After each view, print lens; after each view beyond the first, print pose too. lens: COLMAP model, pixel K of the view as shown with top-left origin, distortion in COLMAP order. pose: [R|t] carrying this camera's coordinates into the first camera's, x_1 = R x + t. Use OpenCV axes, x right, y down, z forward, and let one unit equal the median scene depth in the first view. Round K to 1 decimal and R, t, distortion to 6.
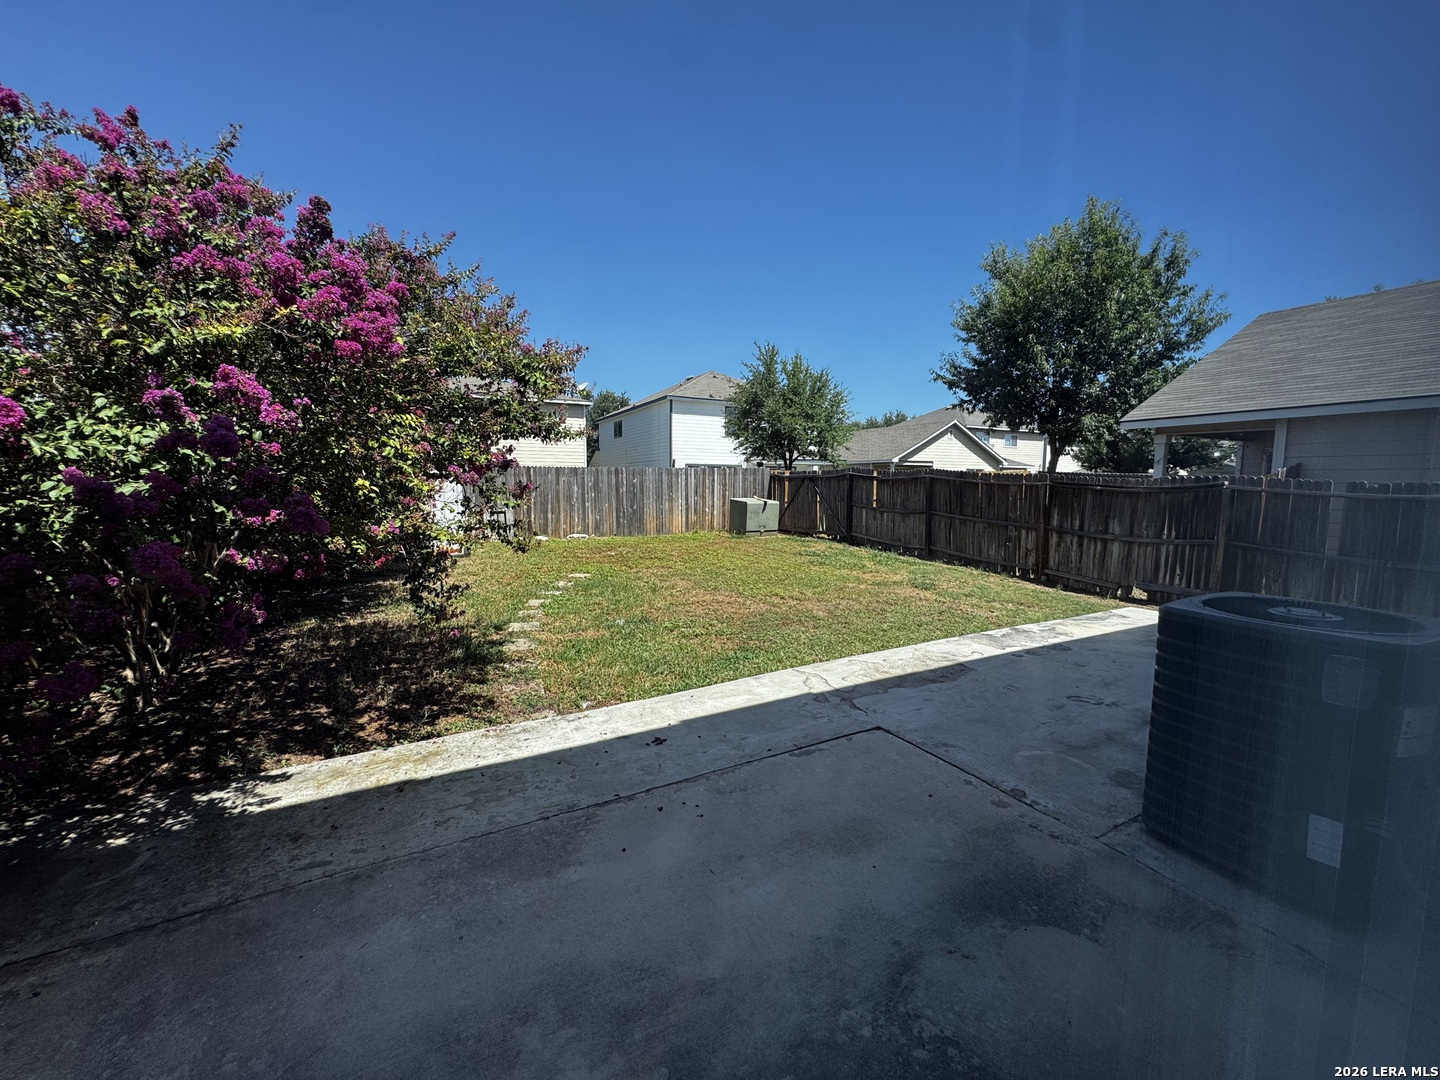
lens RADIAL K [[577.6, 0, 721.1], [0, 577.6, 542.4], [0, 0, 1]] dist [-0.004278, 0.001039]
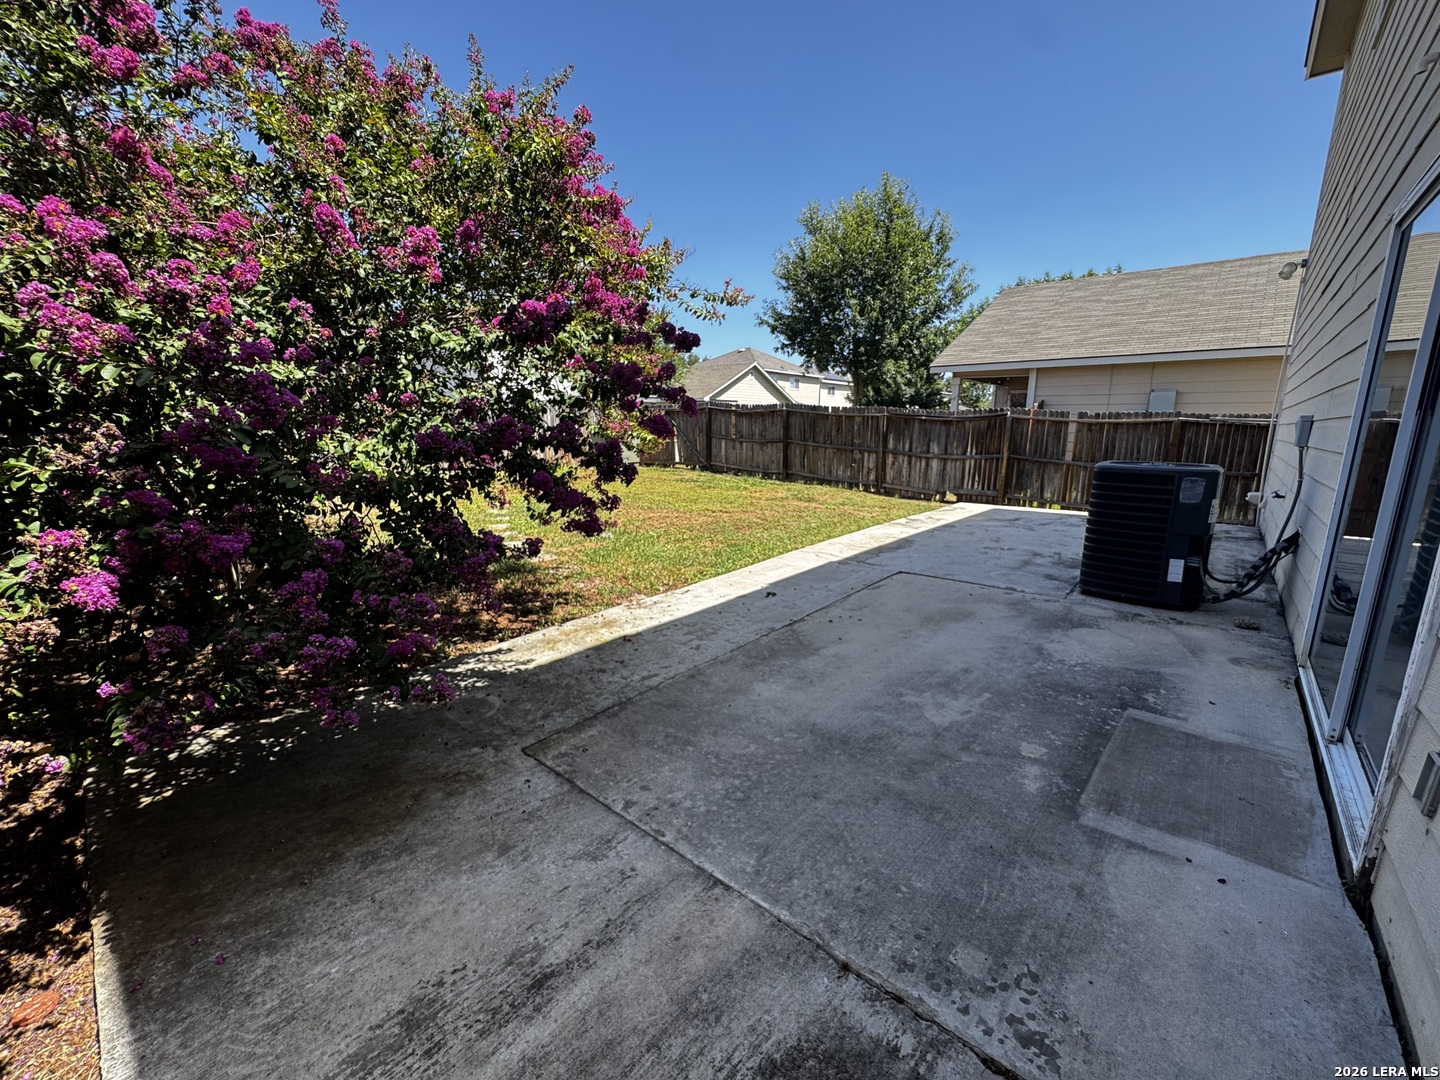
lens RADIAL K [[577.6, 0, 719.0], [0, 577.6, 541.2], [0, 0, 1]] dist [-0.004278, 0.001039]
pose [[0.932333, -0.070802, 0.354600, -0.272875], [0.035790, 0.993897, 0.104348, 0.031427], [-0.359824, -0.084596, 0.929177, -0.072848]]
